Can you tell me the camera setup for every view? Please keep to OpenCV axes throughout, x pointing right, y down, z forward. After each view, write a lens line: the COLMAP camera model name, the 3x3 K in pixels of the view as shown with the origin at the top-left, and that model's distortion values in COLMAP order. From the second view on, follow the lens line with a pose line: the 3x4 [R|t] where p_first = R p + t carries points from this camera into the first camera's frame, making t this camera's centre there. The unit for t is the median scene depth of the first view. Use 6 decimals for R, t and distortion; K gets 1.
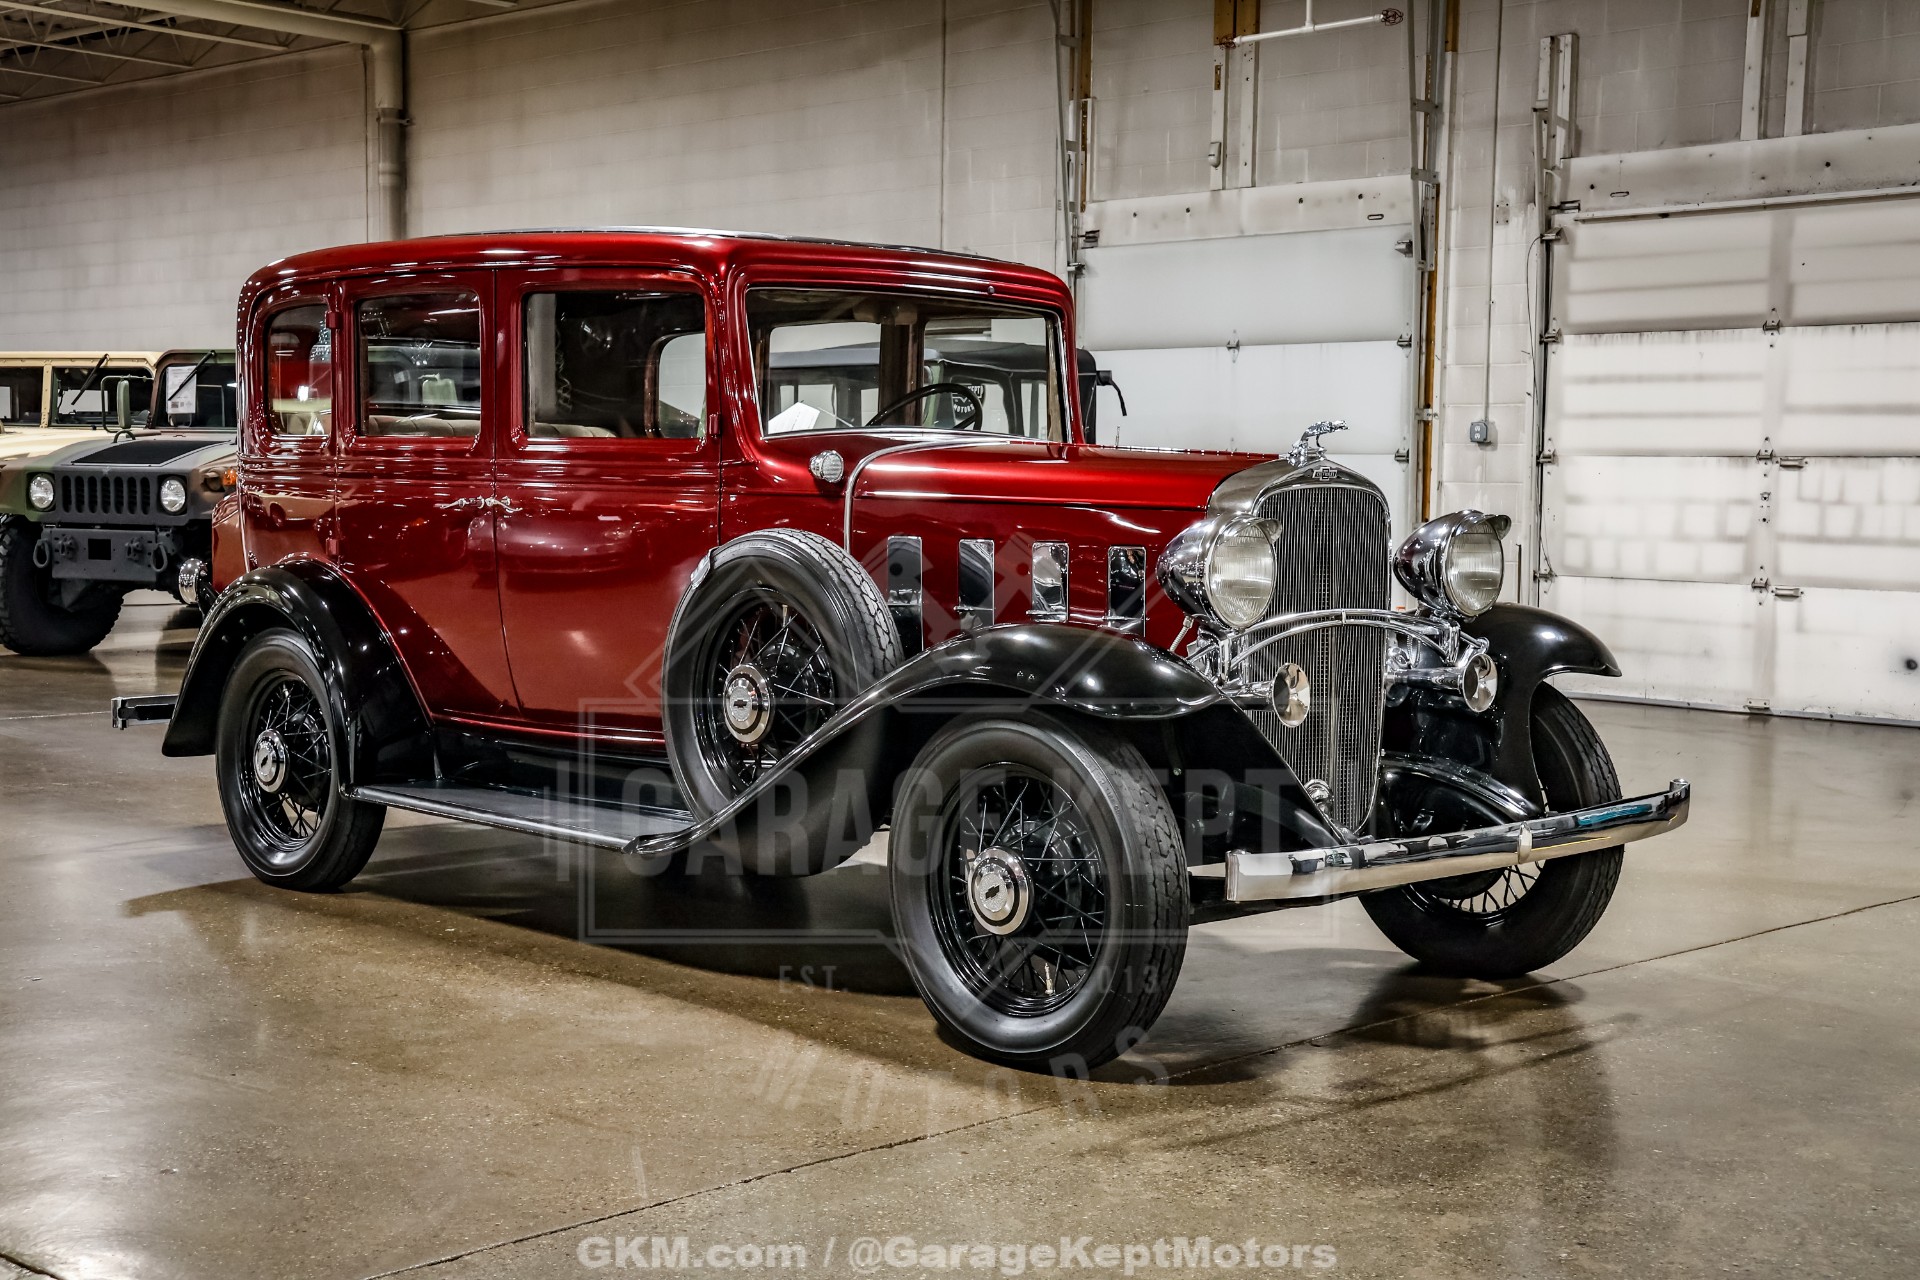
lens RADIAL K [[2561.7, 0, 962.8], [0, 2561.7, 647.0], [0, 0, 1]] dist [0.021262, 0.506160]
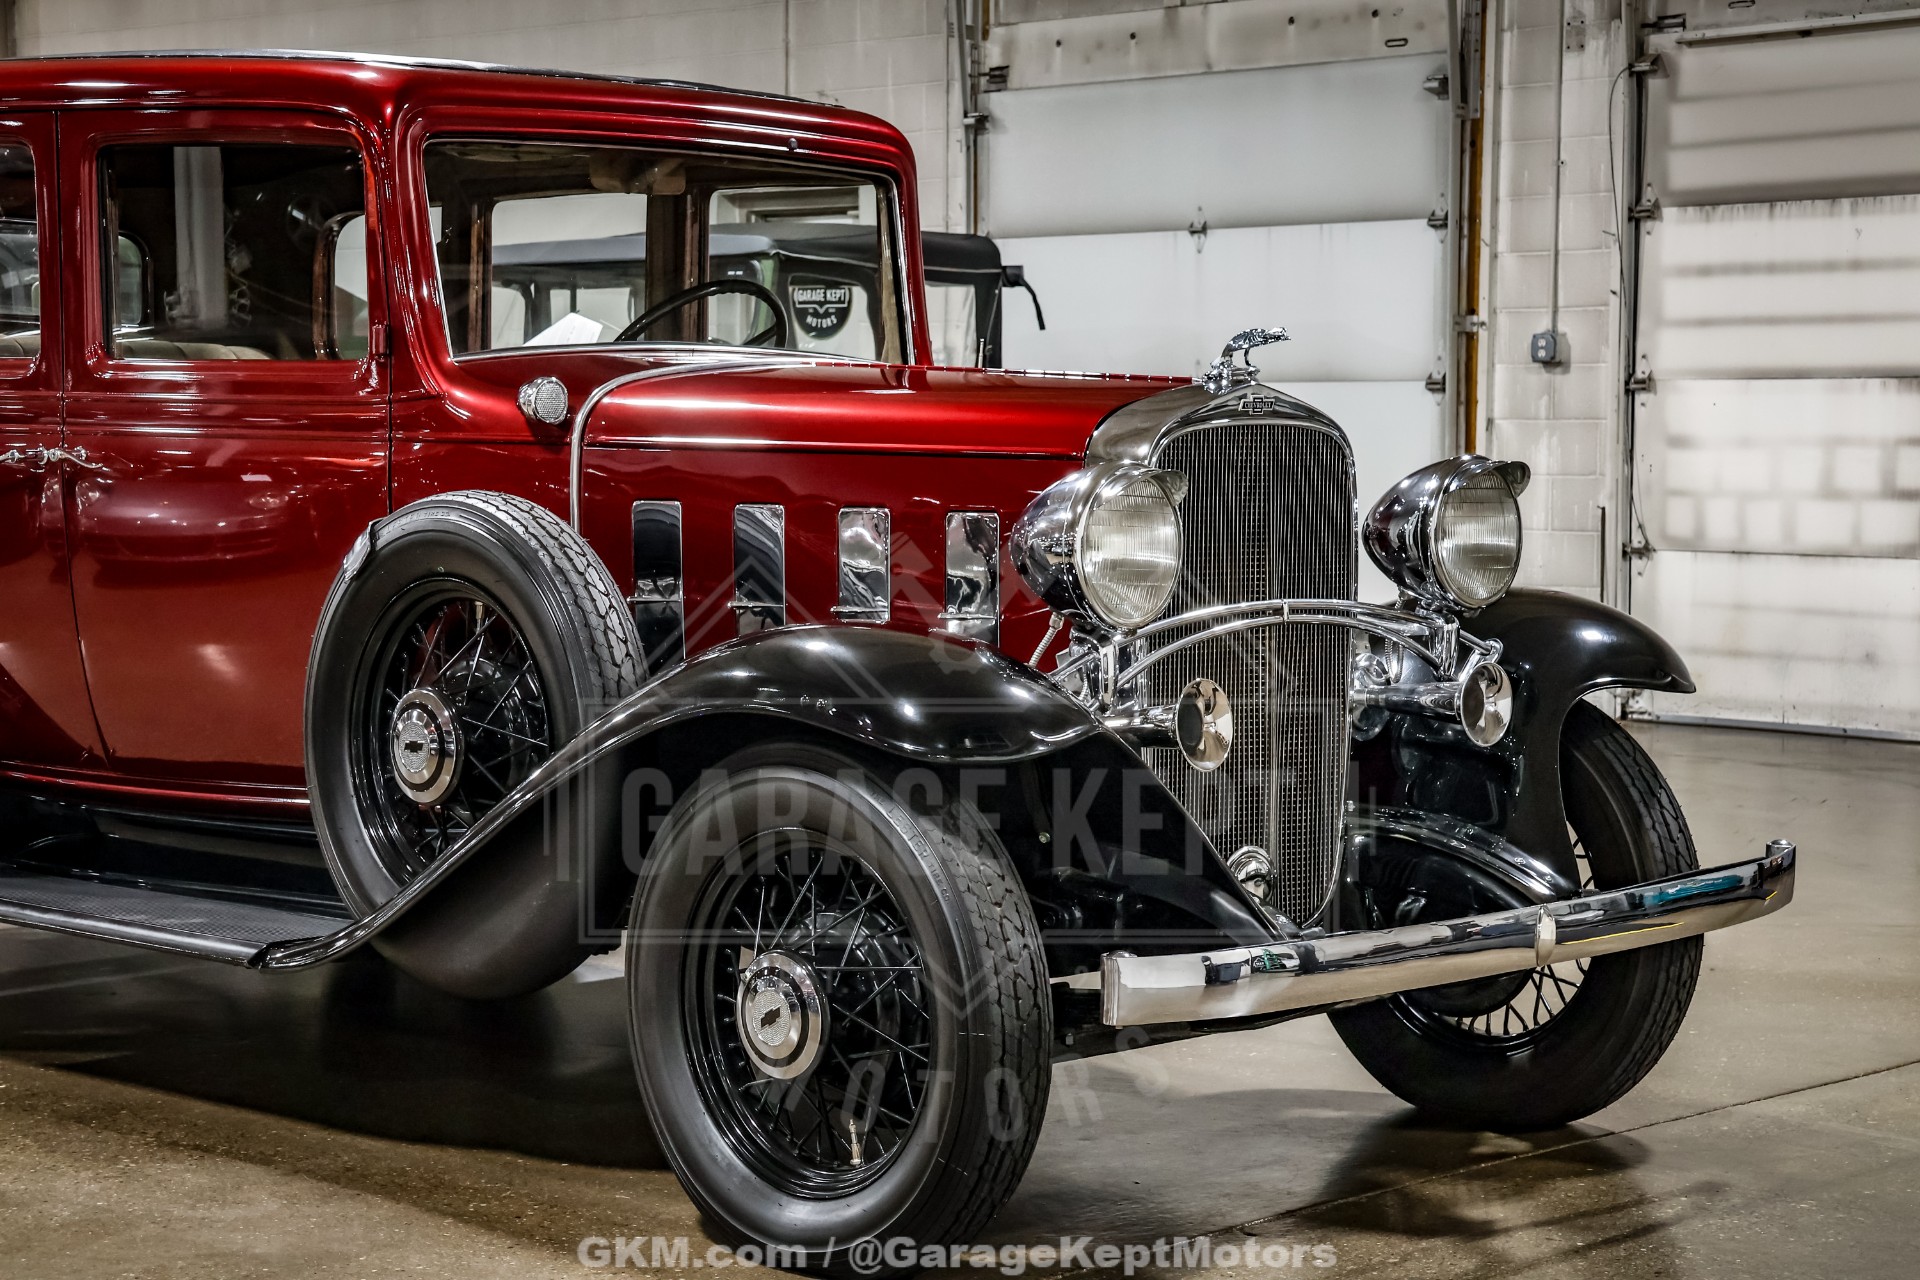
lens RADIAL K [[3594.3, 0, 966.9], [0, 3594.3, 643.5], [0, 0, 1]] dist [0.202724, 0.689393]
pose [[0.999535, -0.010531, 0.028634, 0.014317], [0.010658, 0.999934, -0.004302, 0.000138], [-0.028586, 0.004605, 0.999581, 0.012437]]
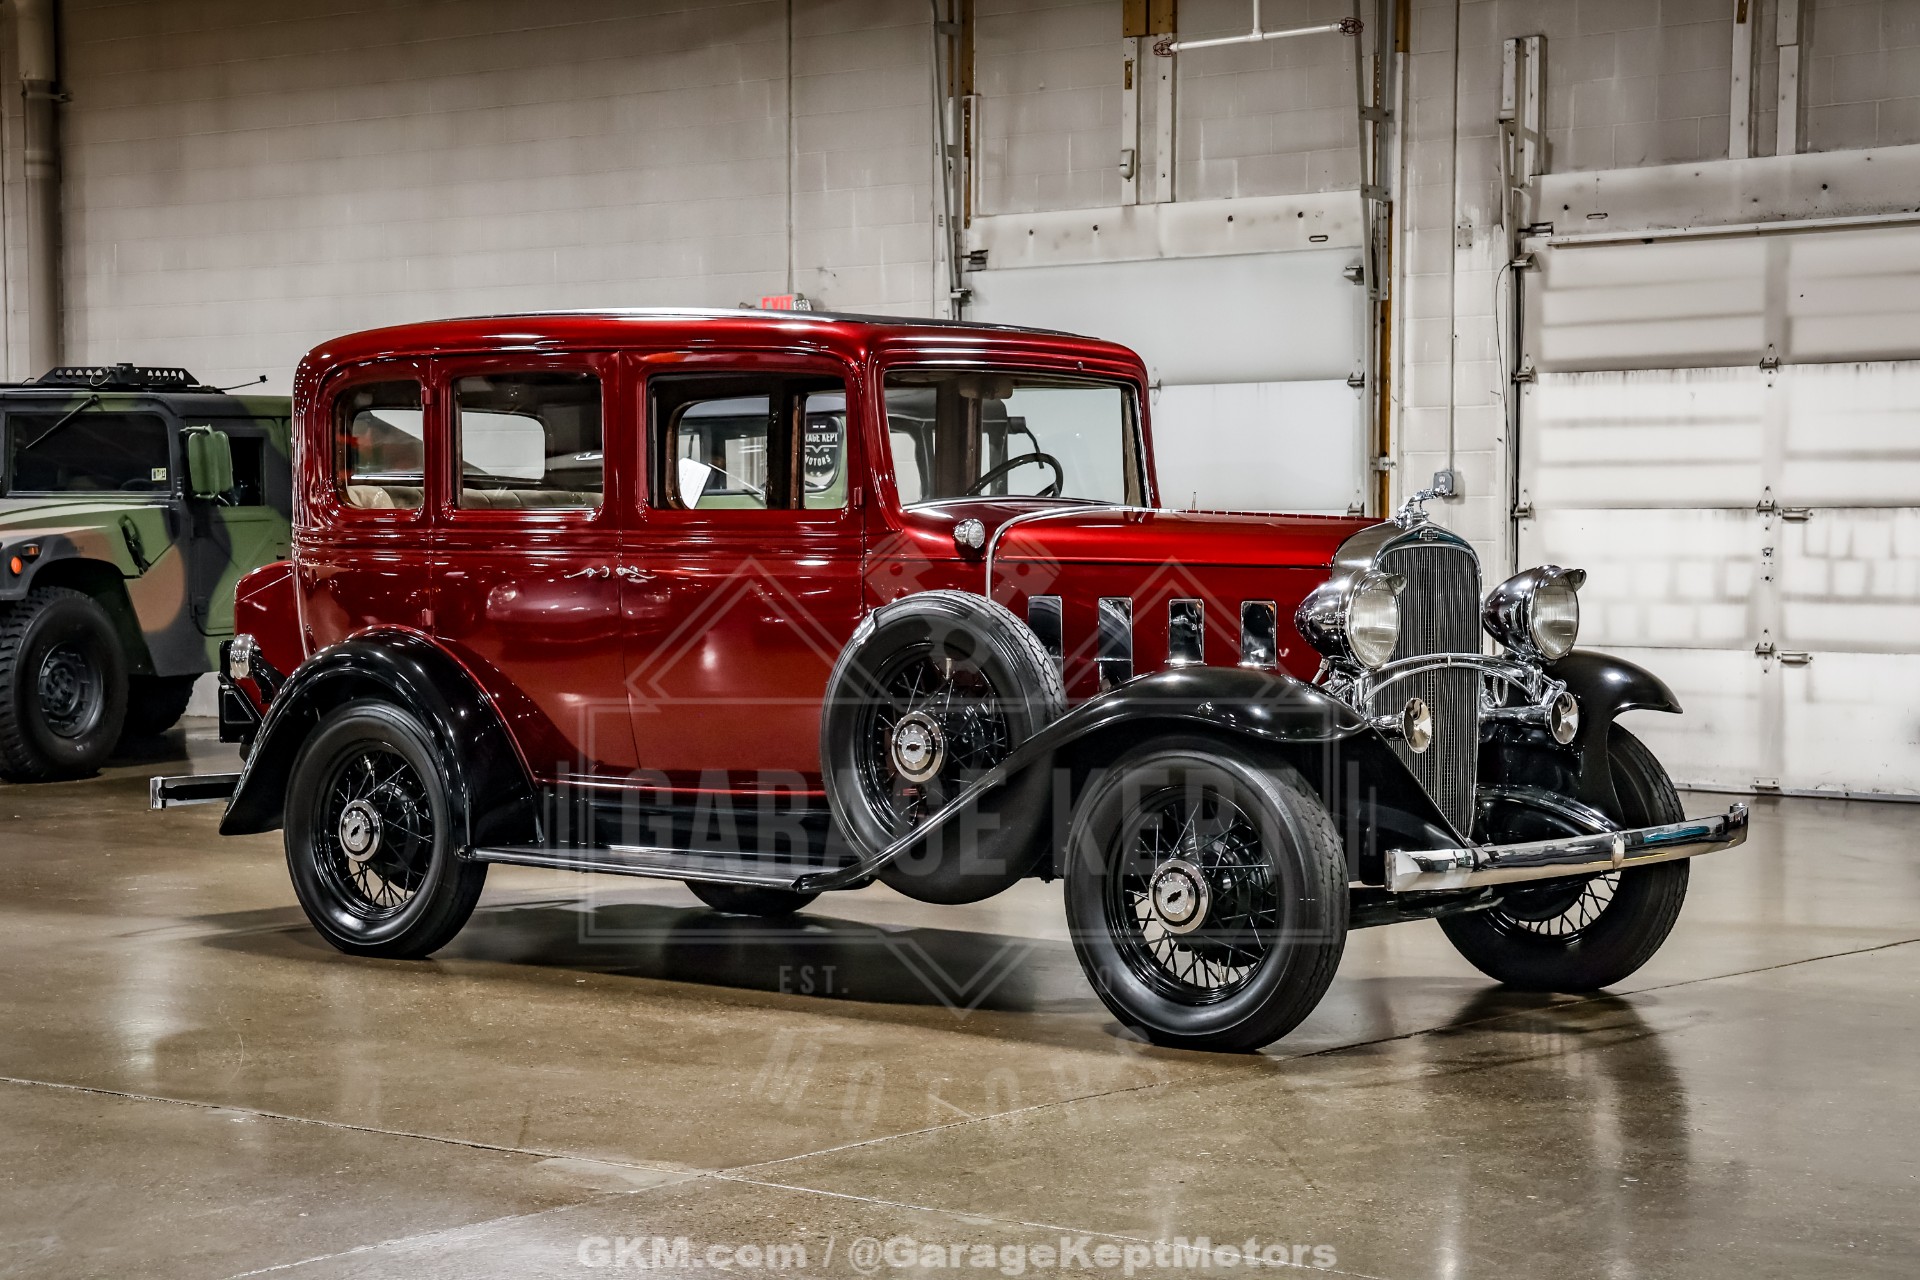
lens RADIAL K [[3655.2, 0, 959.0], [0, 3655.2, 648.1], [0, 0, 1]] dist [0.201641, 0.780155]
pose [[0.995078, -0.015158, 0.097924, -0.094369], [0.018705, 0.999198, -0.035403, 0.015184], [-0.097309, 0.037060, 0.994564, -0.248779]]
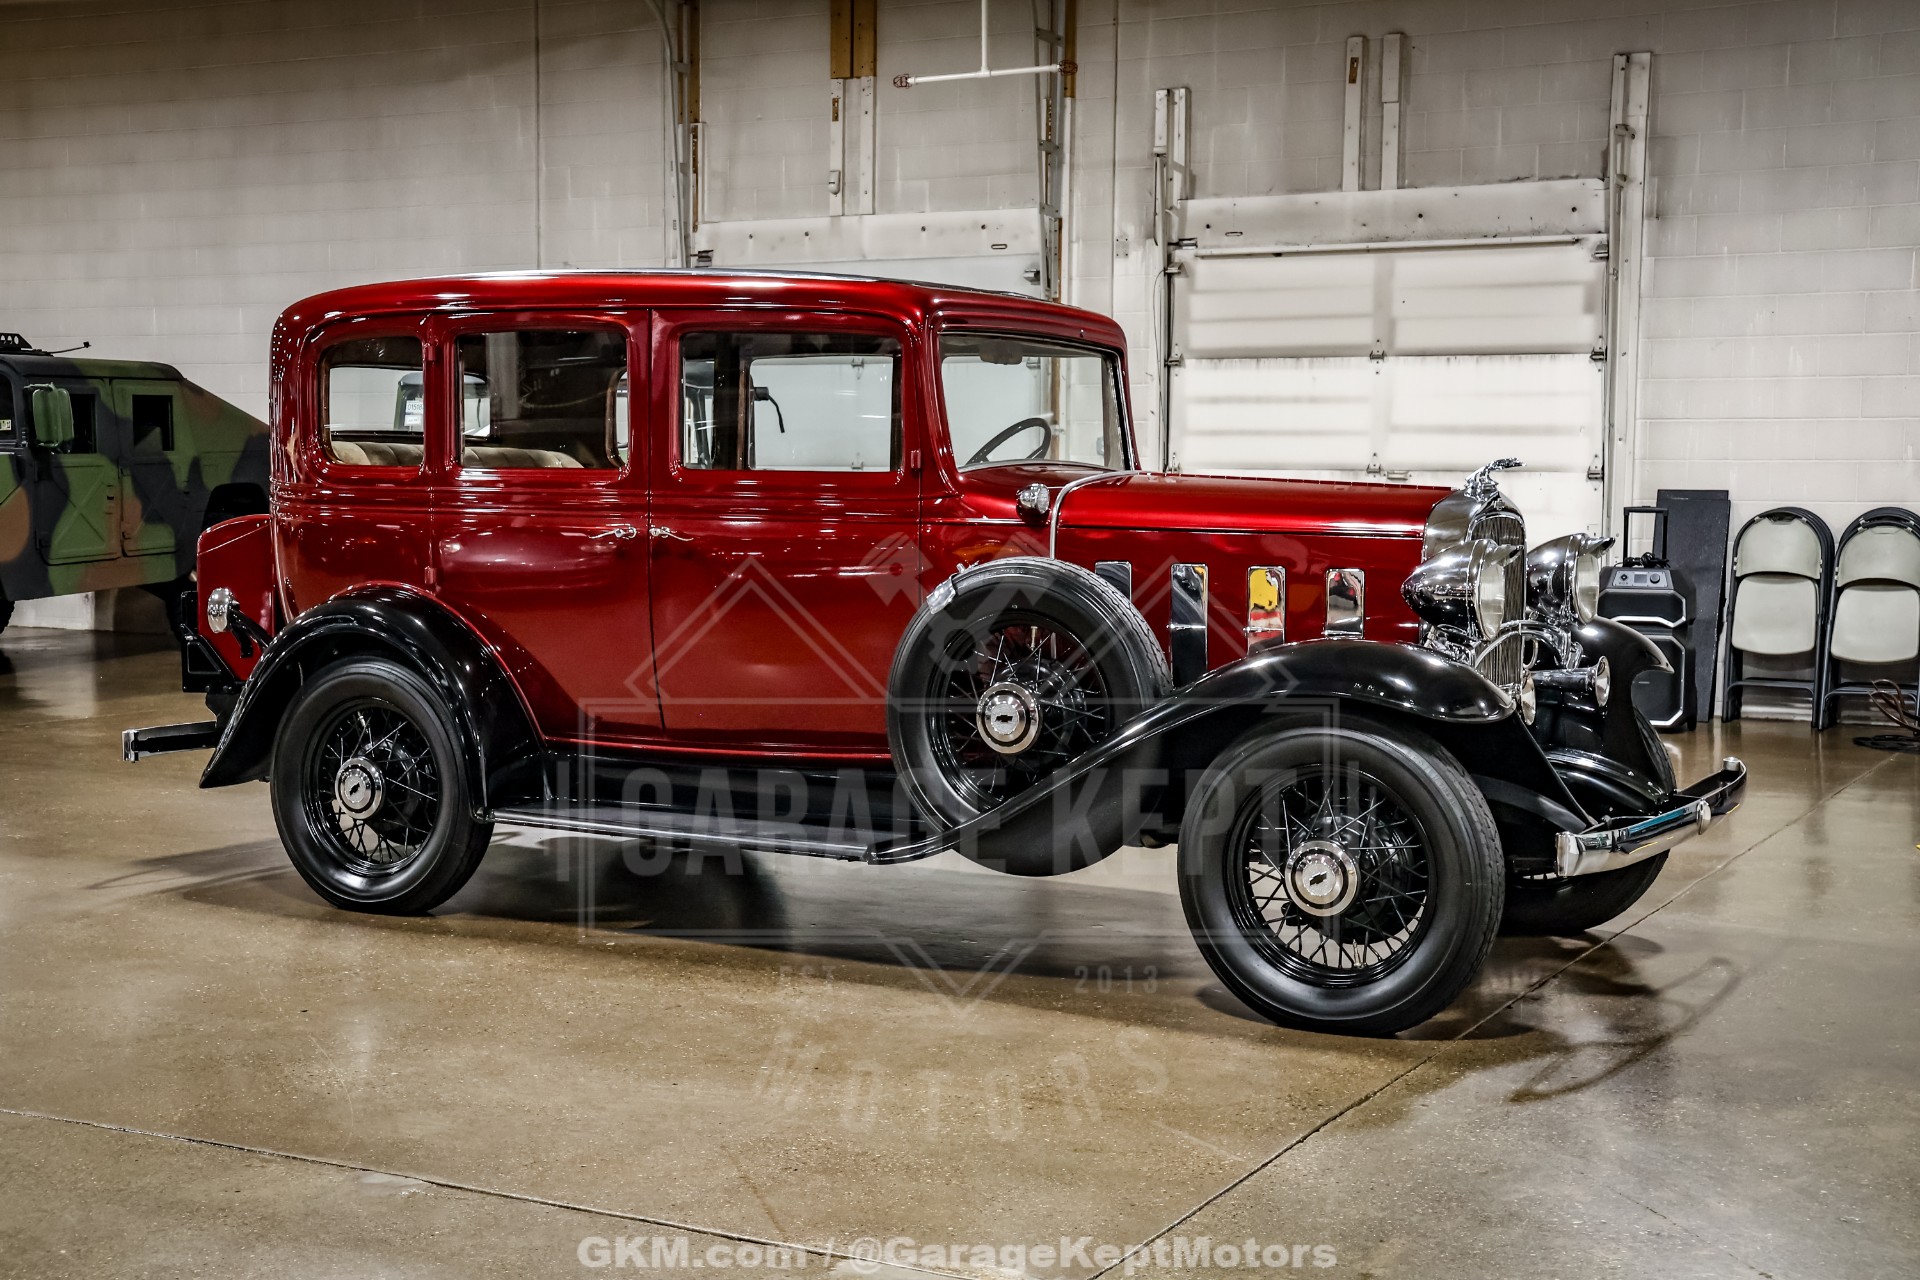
lens RADIAL K [[2506.2, 0, 955.5], [0, 2506.2, 648.7], [0, 0, 1]] dist [0.034730, 0.315496]
pose [[0.959887, -0.022816, 0.279458, -0.171545], [0.021868, 0.999740, 0.006510, -0.006364], [-0.279534, -0.000137, 0.960136, -0.007549]]
